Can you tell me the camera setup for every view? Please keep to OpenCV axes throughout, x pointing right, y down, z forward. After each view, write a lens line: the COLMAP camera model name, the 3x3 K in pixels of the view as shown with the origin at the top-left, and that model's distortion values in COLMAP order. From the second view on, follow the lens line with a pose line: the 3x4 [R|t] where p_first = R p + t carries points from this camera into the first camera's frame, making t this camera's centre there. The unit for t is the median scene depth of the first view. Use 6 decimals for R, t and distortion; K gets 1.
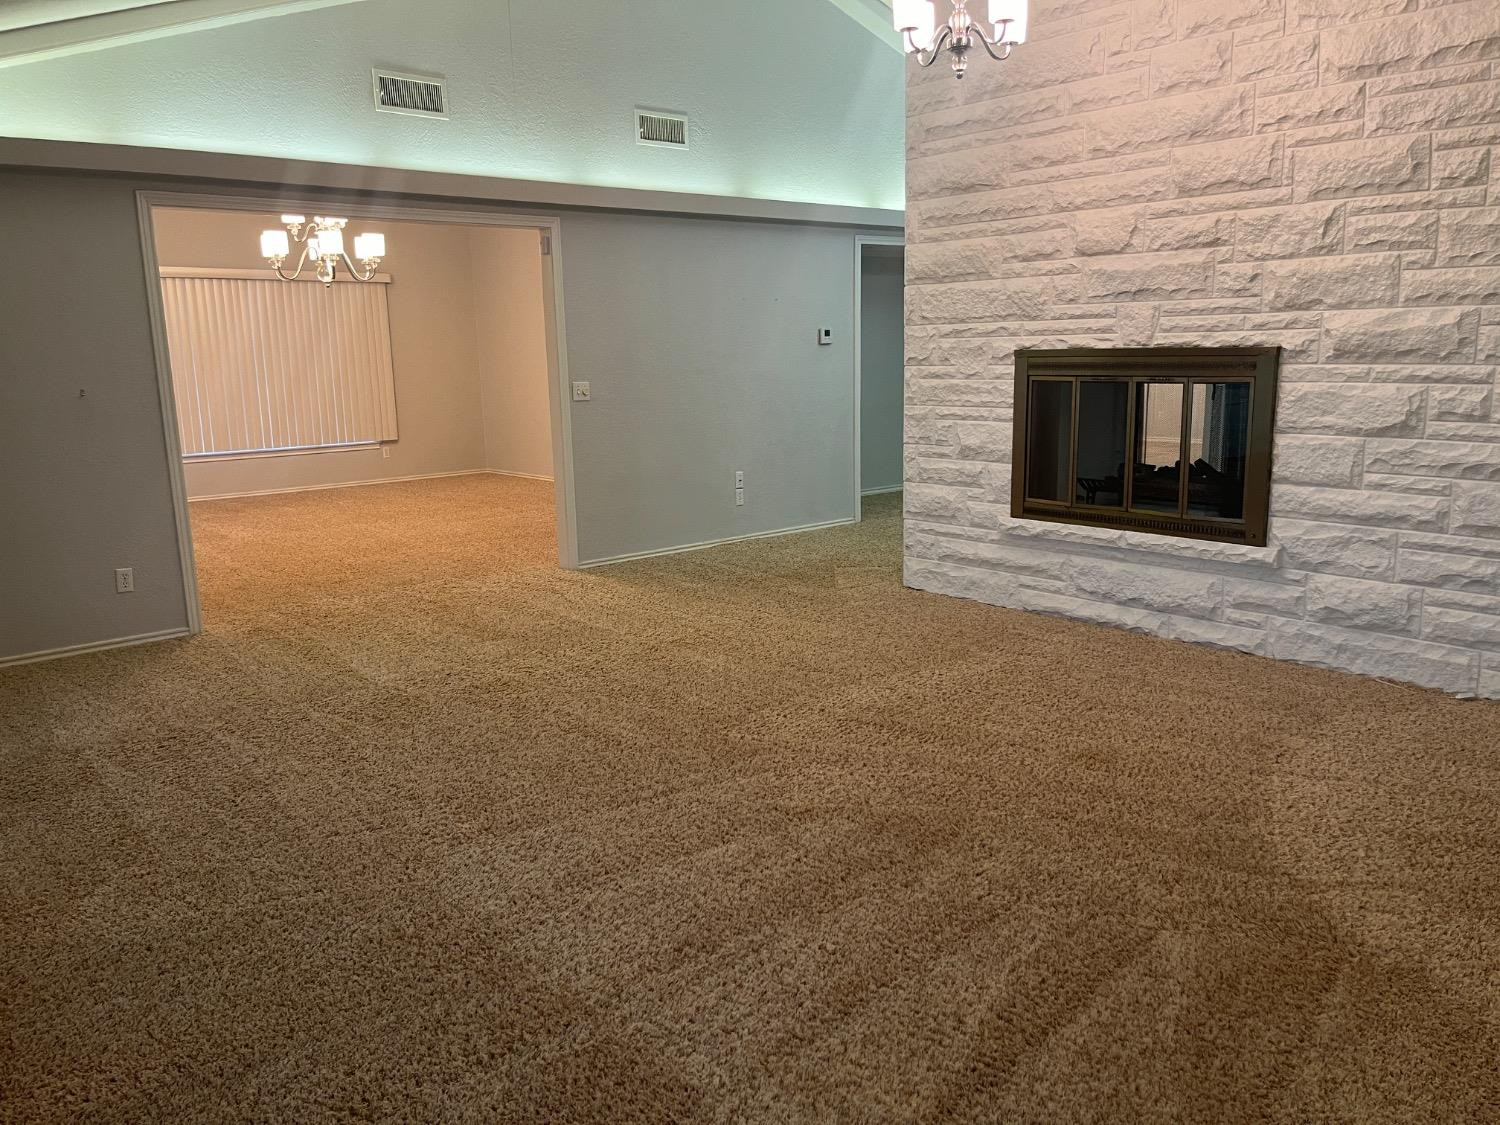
lens RADIAL K [[1139.2, 0, 741.9], [0, 1139.2, 564.2], [0, 0, 1]] dist [-0.000391, 0.012105]
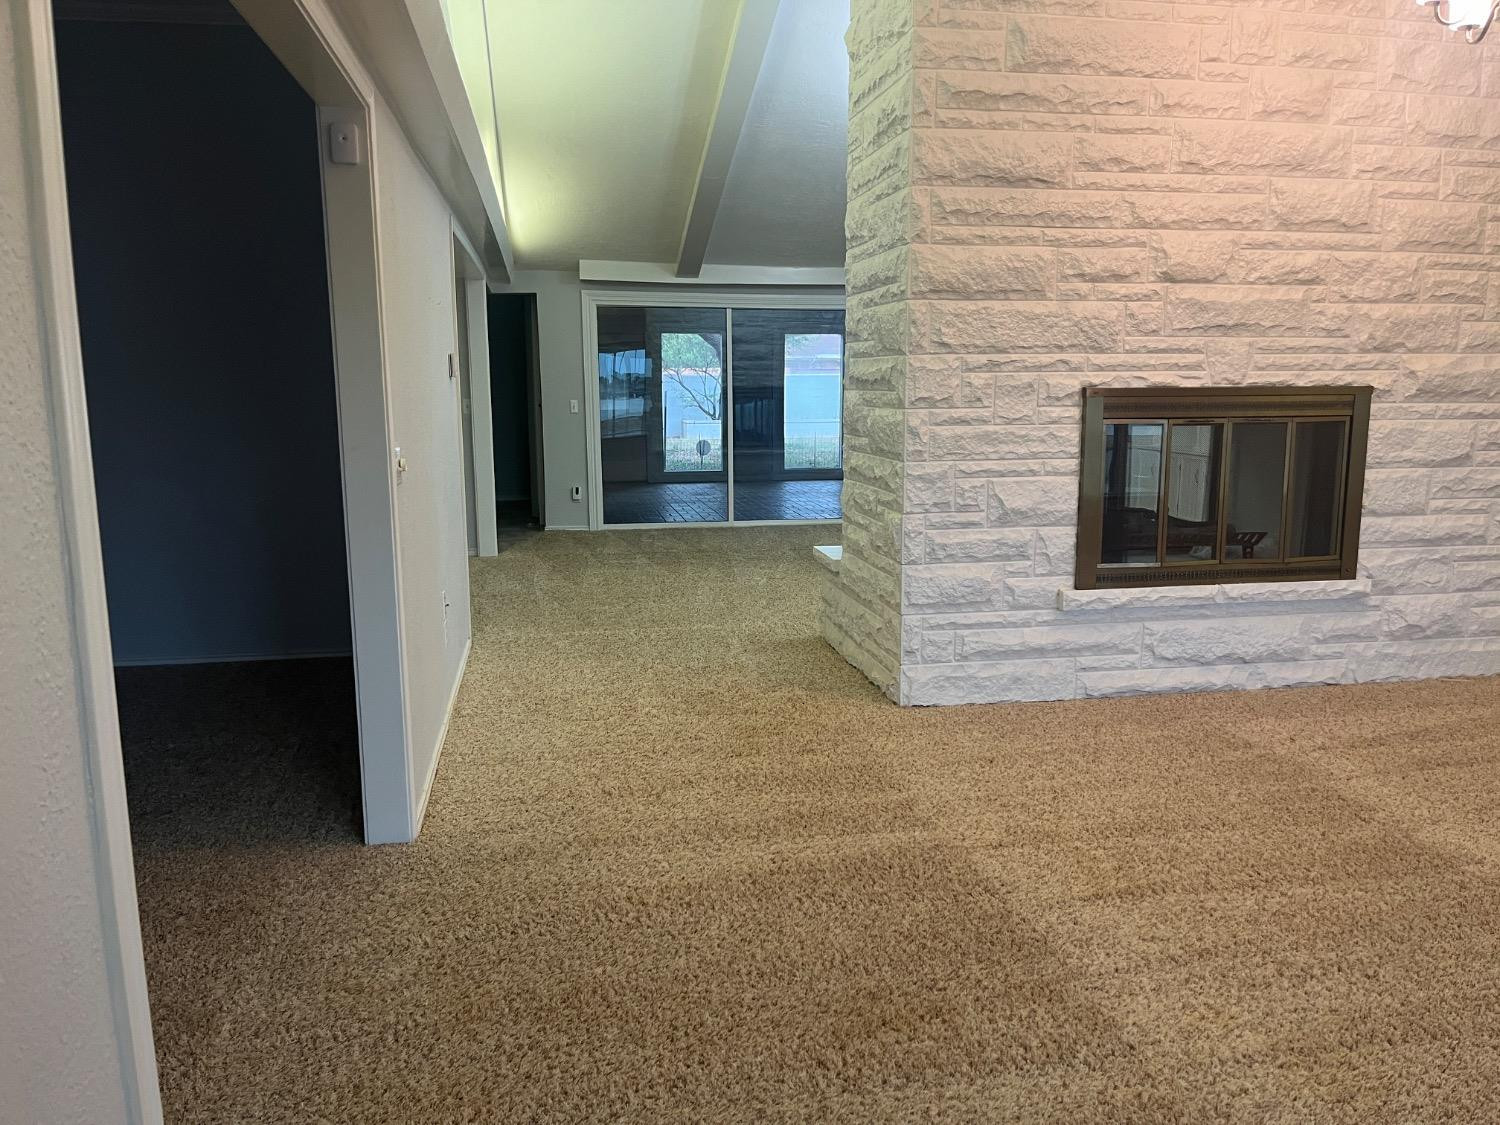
lens RADIAL K [[1142.0, 0, 750.0], [0, 1142.0, 572.7], [0, 0, 1]] dist [0.012768, -0.025155]
pose [[0.510018, -0.124566, 0.851097, -0.660174], [0.156177, 0.986423, 0.050783, -0.149069], [-0.845867, 0.107022, 0.522547, 0.861671]]
